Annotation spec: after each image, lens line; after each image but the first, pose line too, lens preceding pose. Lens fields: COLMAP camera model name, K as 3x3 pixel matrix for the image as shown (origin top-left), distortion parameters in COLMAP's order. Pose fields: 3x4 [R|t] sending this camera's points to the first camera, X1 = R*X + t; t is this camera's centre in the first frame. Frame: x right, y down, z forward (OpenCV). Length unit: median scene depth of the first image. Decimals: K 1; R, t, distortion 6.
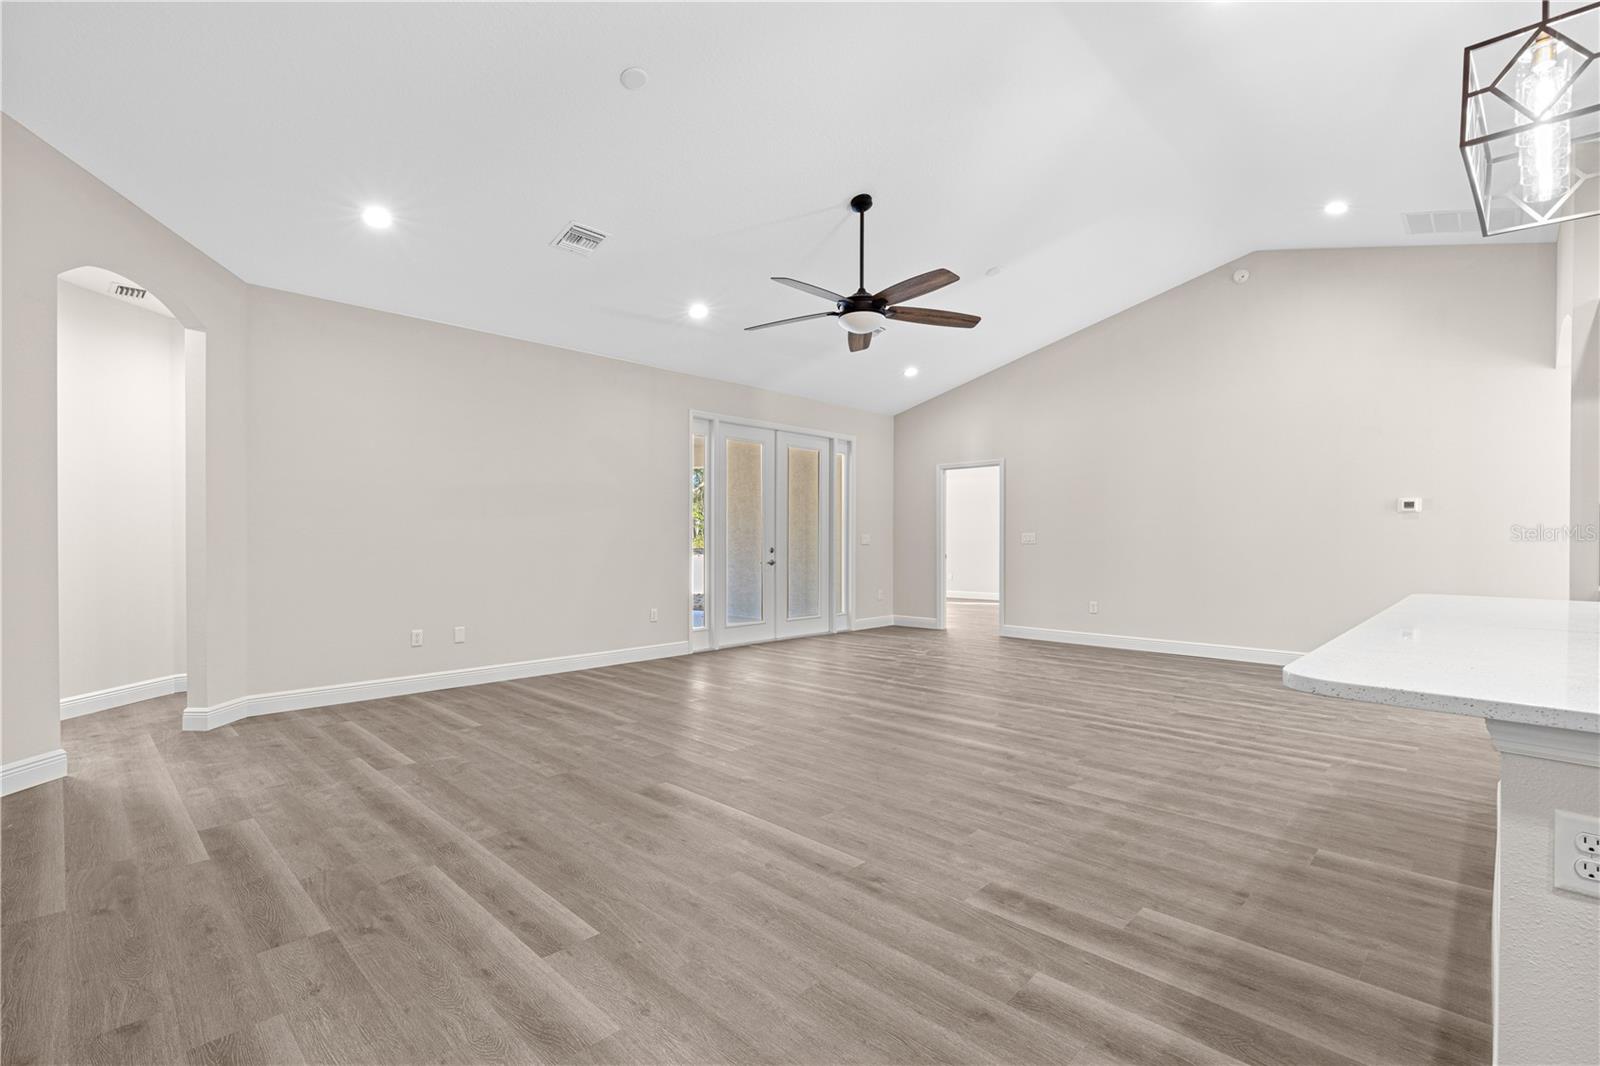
lens RADIAL K [[721.4, 0, 799.7], [0, 721.4, 535.4], [0, 0, 1]] dist [0.014468, -0.000719]
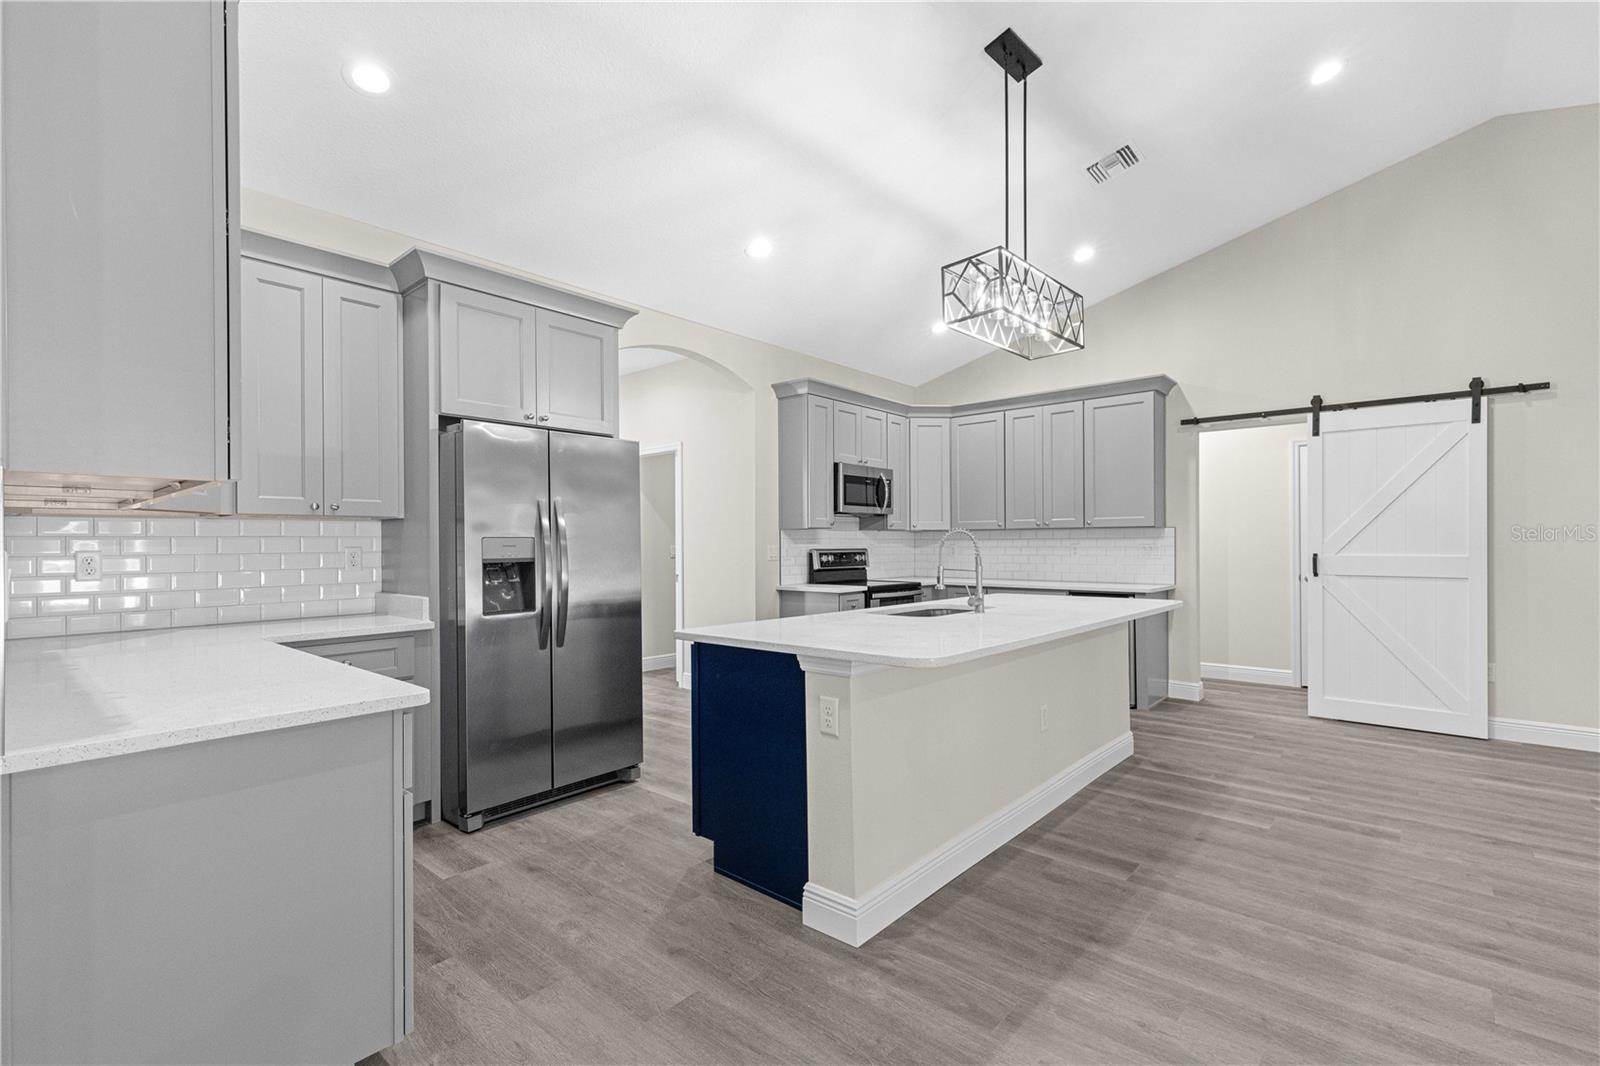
lens RADIAL K [[721.4, 0, 795.7], [0, 721.4, 541.4], [0, 0, 1]] dist [0.014468, -0.000719]
pose [[-0.998755, -0.004849, -0.049652, 1.282352], [-0.004584, 0.999975, -0.005455, -0.018300], [0.049678, -0.005220, -0.998752, 2.078689]]
